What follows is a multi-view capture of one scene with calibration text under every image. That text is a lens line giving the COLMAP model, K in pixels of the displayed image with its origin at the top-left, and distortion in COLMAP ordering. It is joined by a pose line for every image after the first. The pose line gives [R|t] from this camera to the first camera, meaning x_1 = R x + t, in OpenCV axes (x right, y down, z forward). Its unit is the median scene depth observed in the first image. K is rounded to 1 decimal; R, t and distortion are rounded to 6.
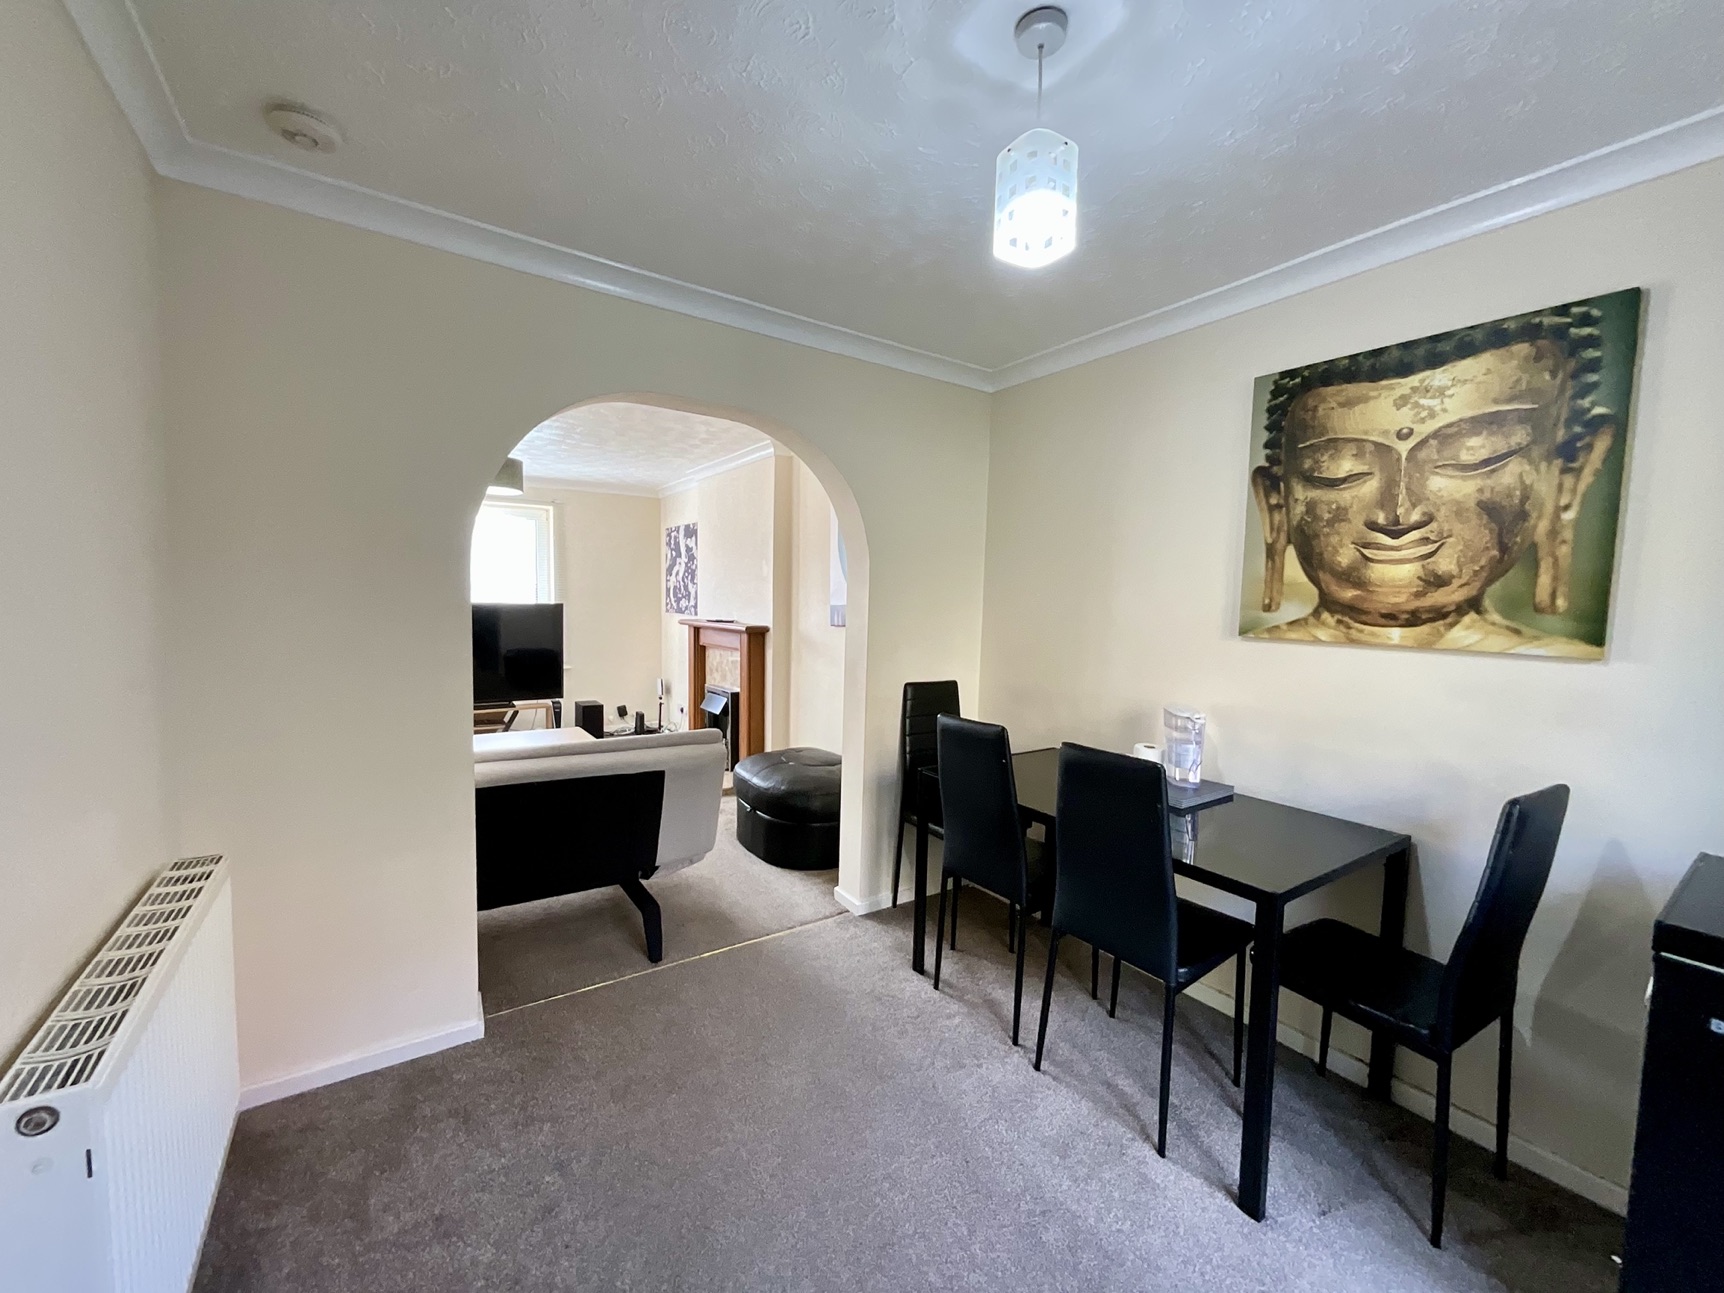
lens RADIAL K [[694.5, 0, 859.2], [0, 694.5, 649.0], [0, 0, 1]] dist [-0.013122, -0.000057]
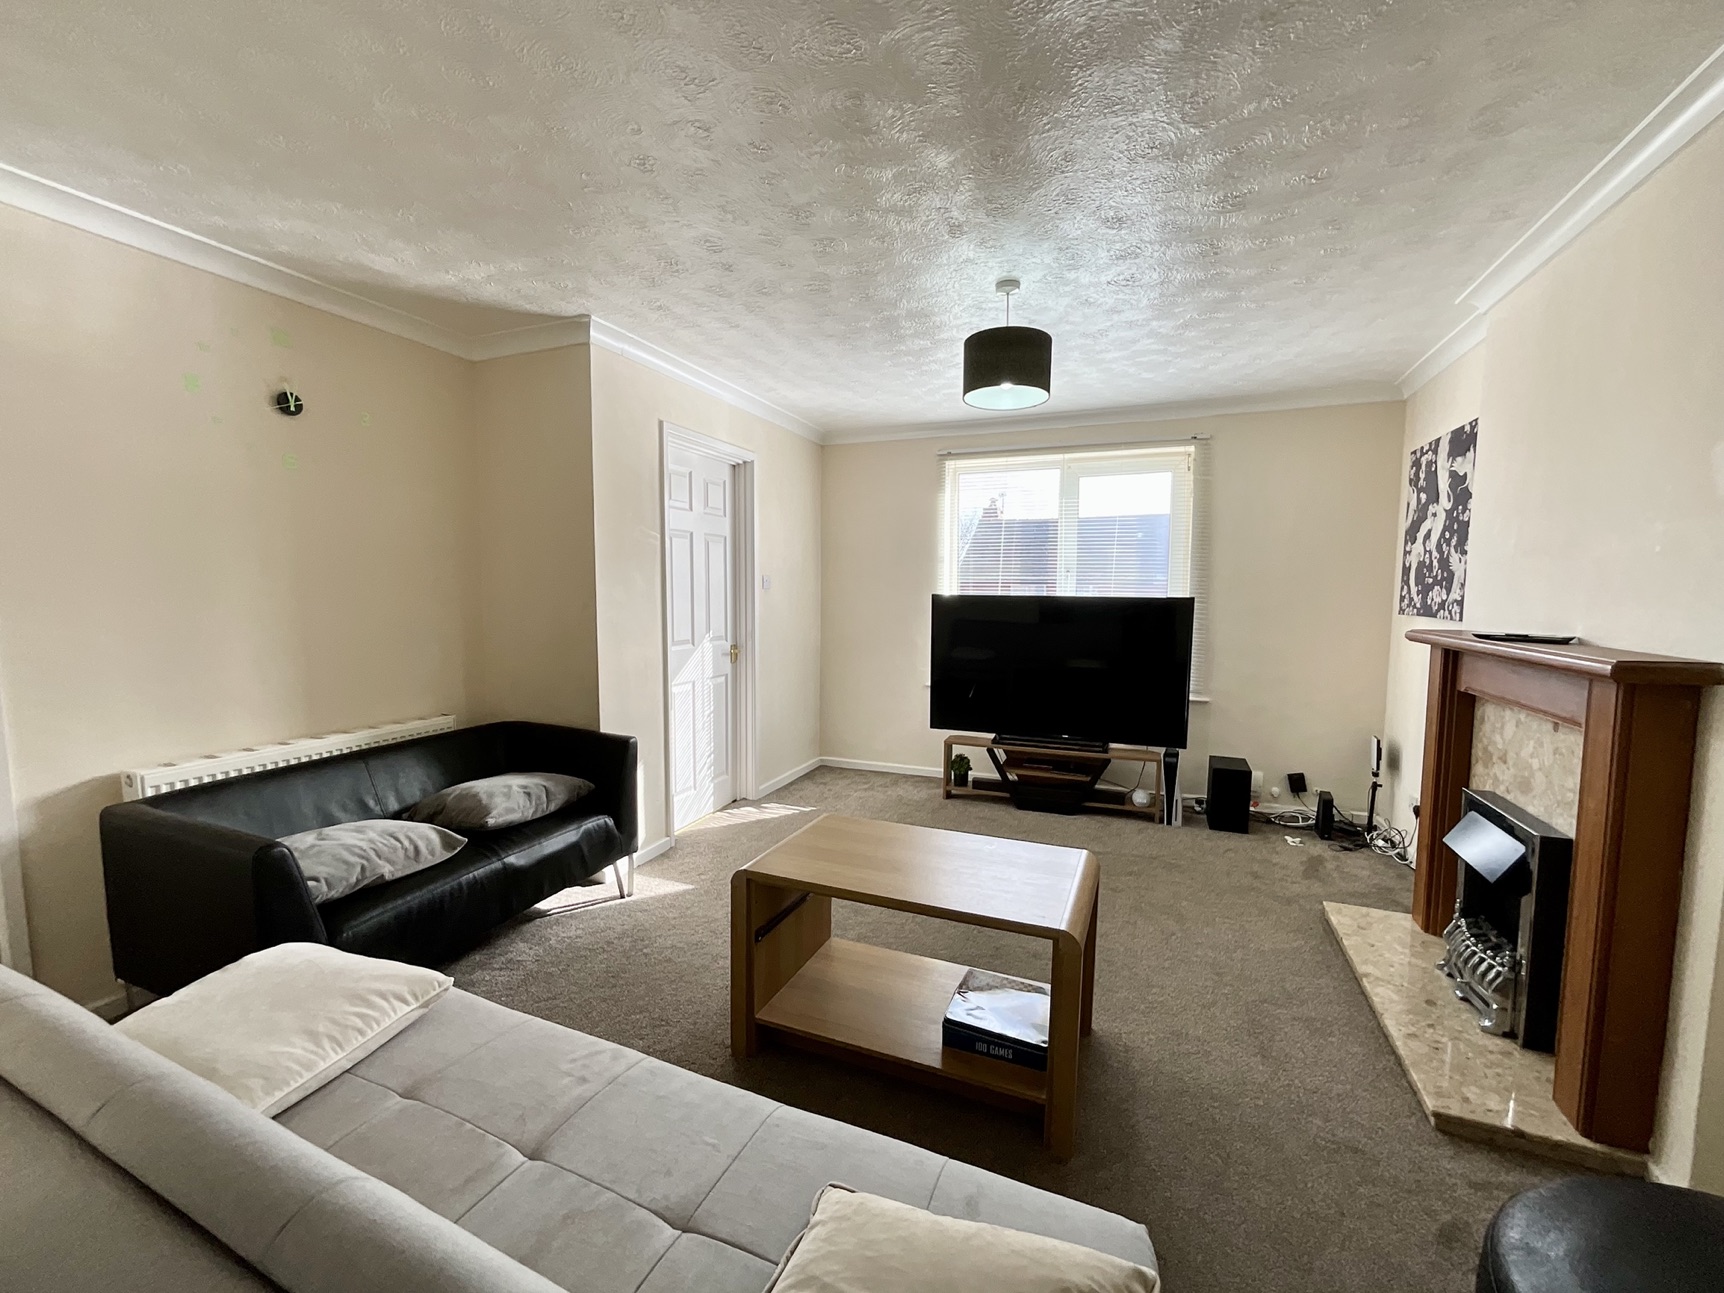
lens RADIAL K [[686.6, 0, 861.9], [0, 686.6, 652.9], [0, 0, 1]] dist [-0.012453, -0.000065]
pose [[0.536274, 0.059905, -0.841916, -0.066718], [-0.052583, 0.997912, 0.037511, -0.023224], [0.842405, 0.024154, 0.538304, 0.411562]]
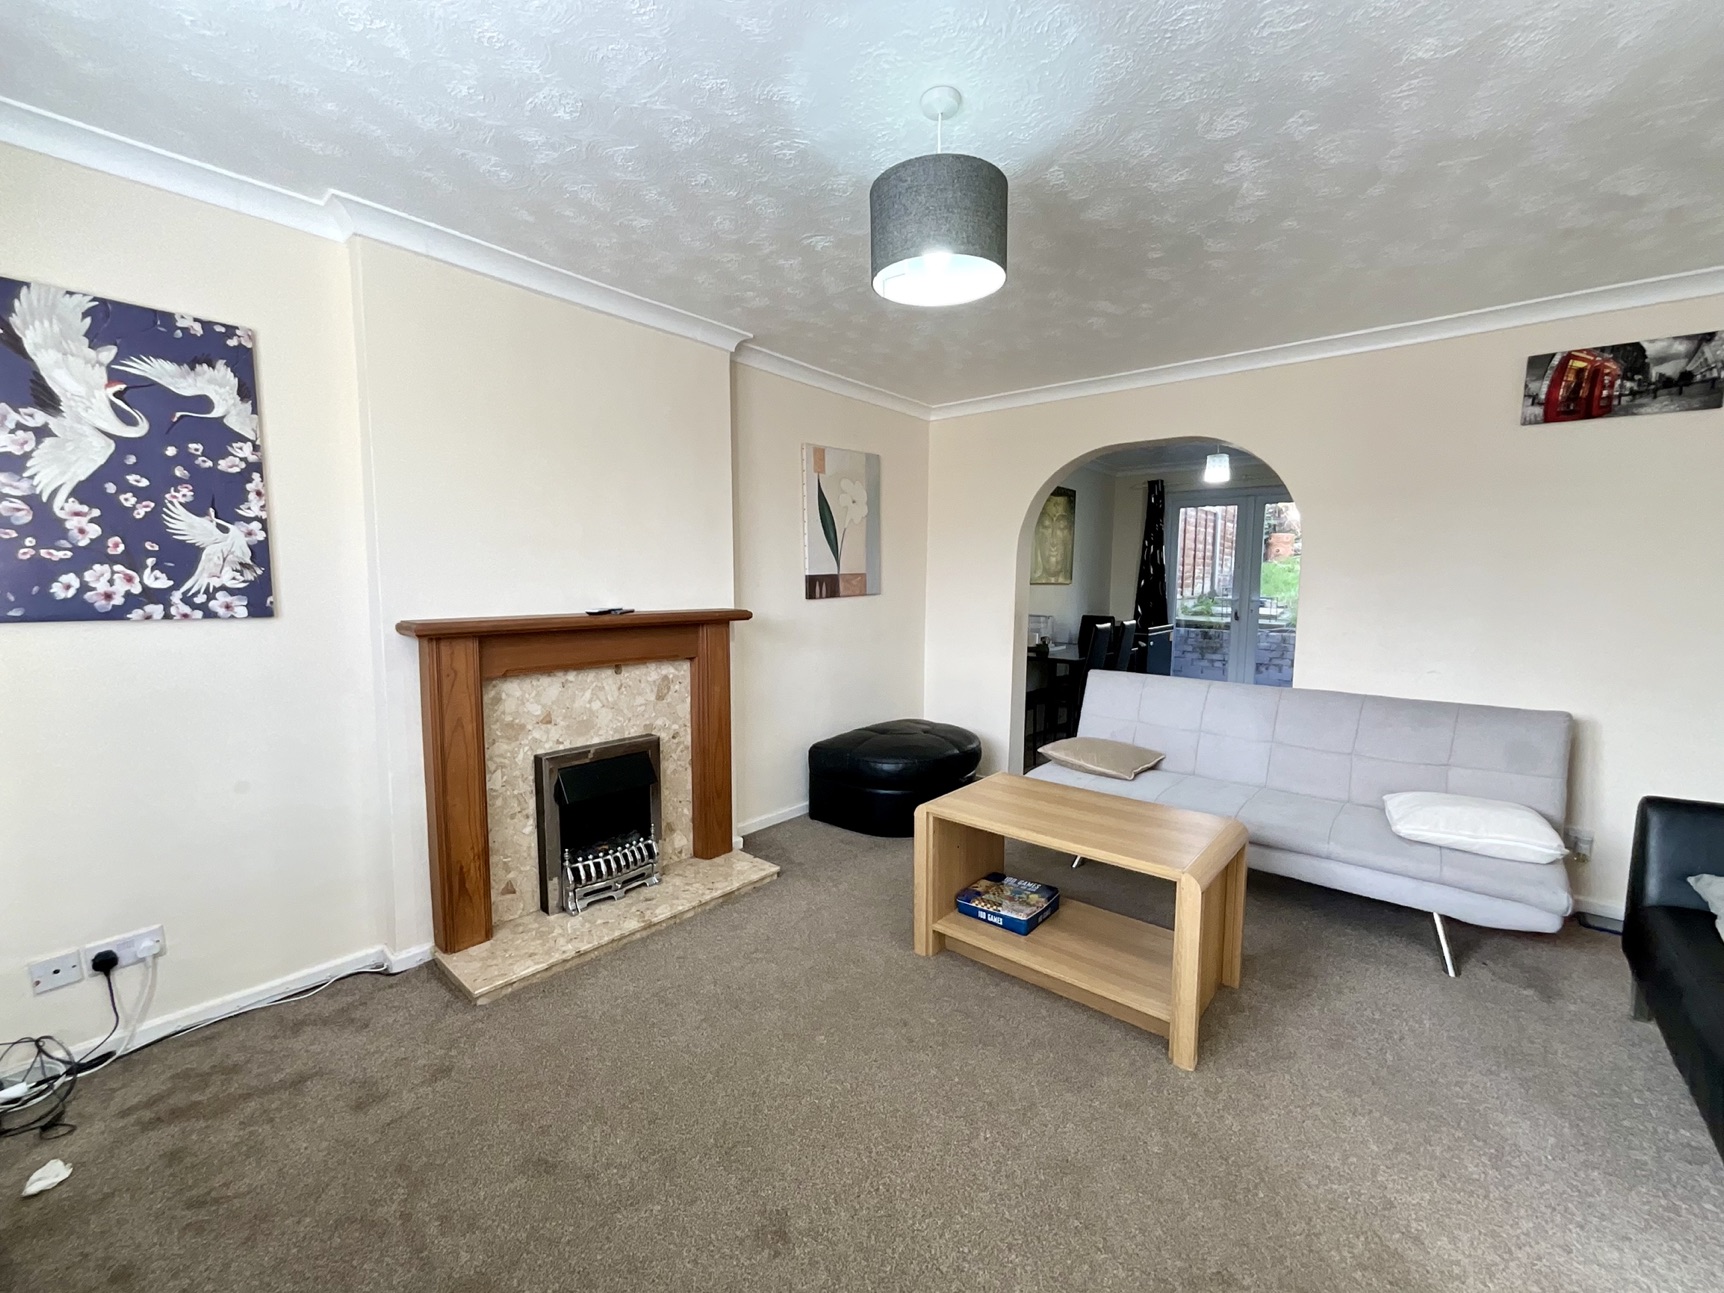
lens RADIAL K [[694.5, 0, 859.2], [0, 694.5, 649.0], [0, 0, 1]] dist [-0.013122, -0.000057]
pose [[-0.243084, -0.121403, 0.962378, -0.600577], [0.058293, 0.988516, 0.139424, -0.060490], [-0.968252, 0.089991, -0.233216, 0.778699]]
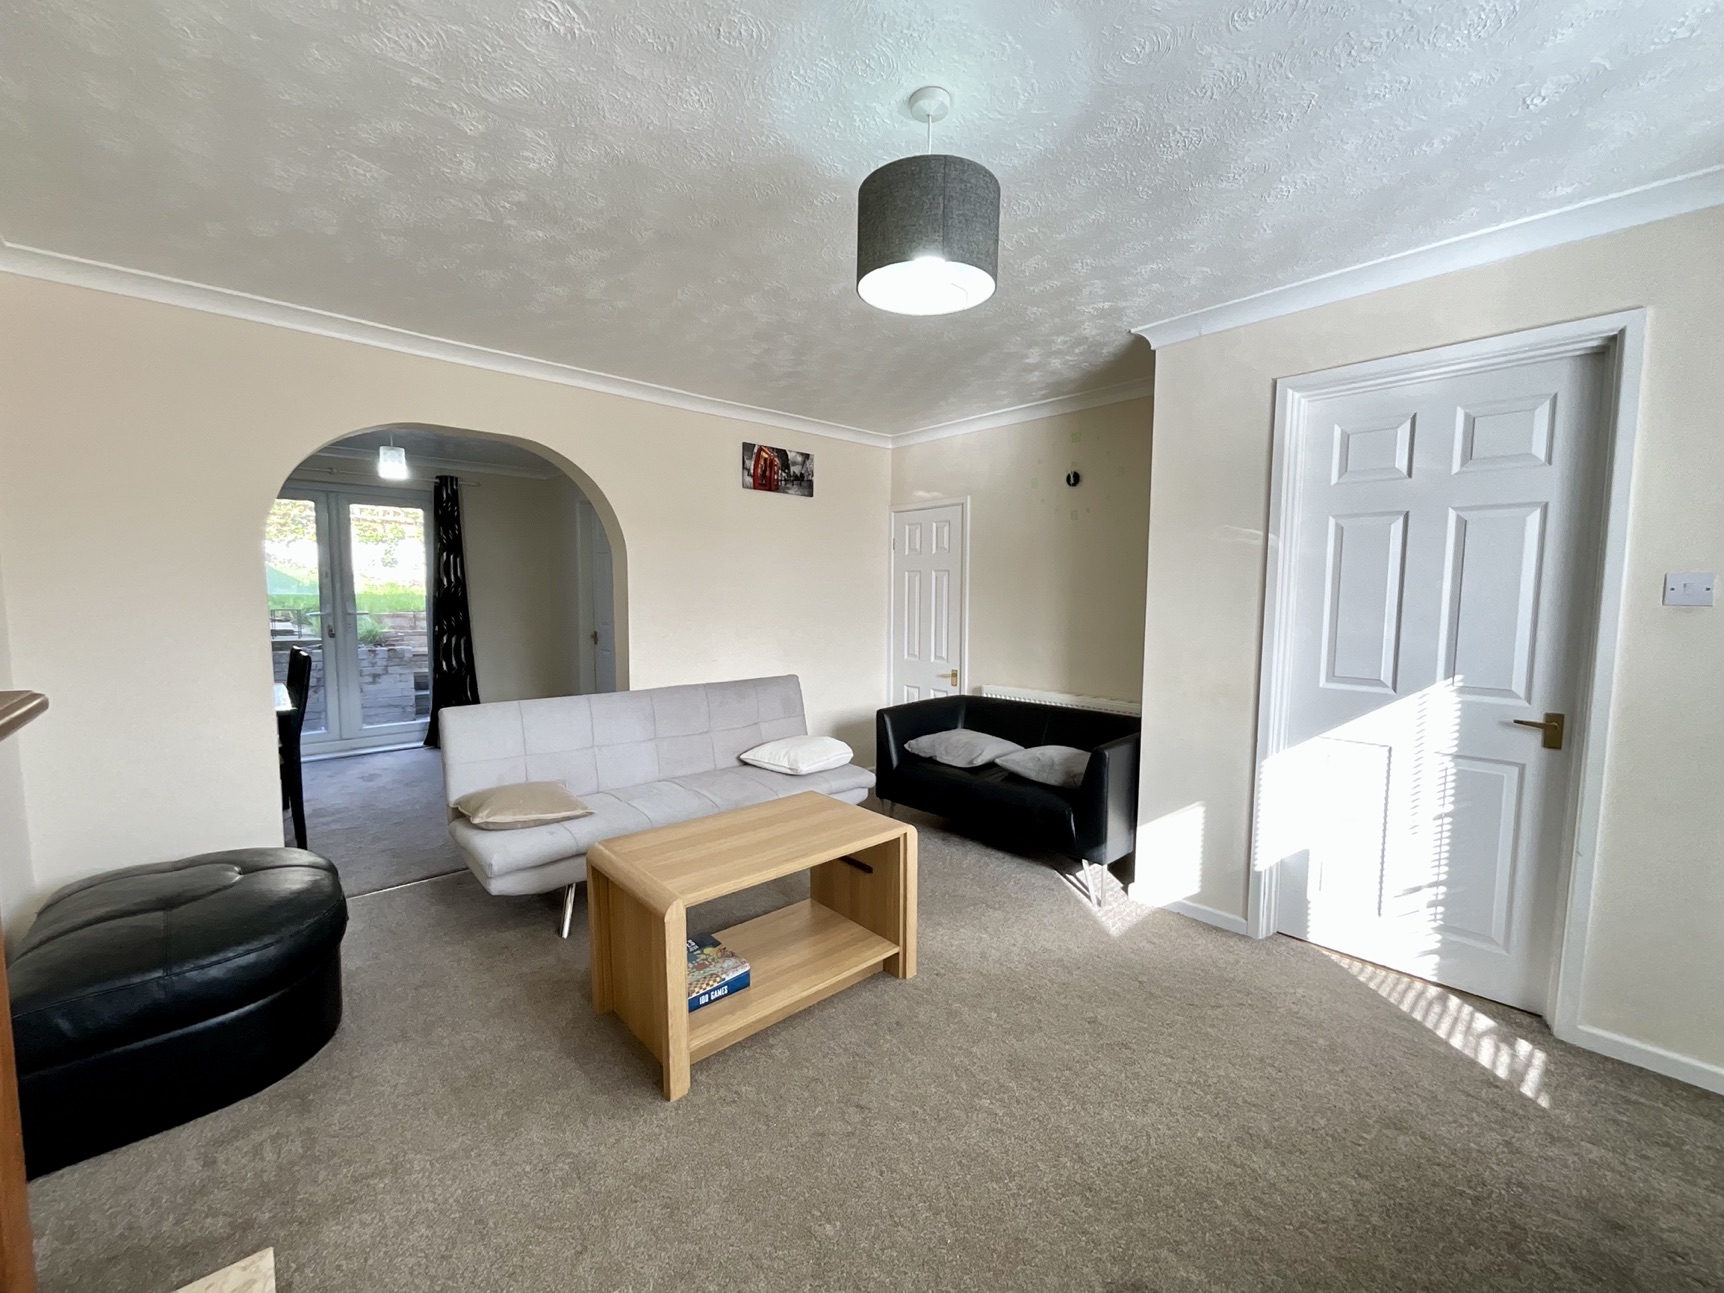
lens RADIAL K [[694.5, 0, 859.2], [0, 694.5, 649.0], [0, 0, 1]] dist [-0.013122, -0.000057]
pose [[-0.991817, -0.017345, -0.126484, -0.302347], [-0.036364, 0.988070, 0.149649, -0.067398], [0.122379, 0.153024, -0.980616, 0.929082]]
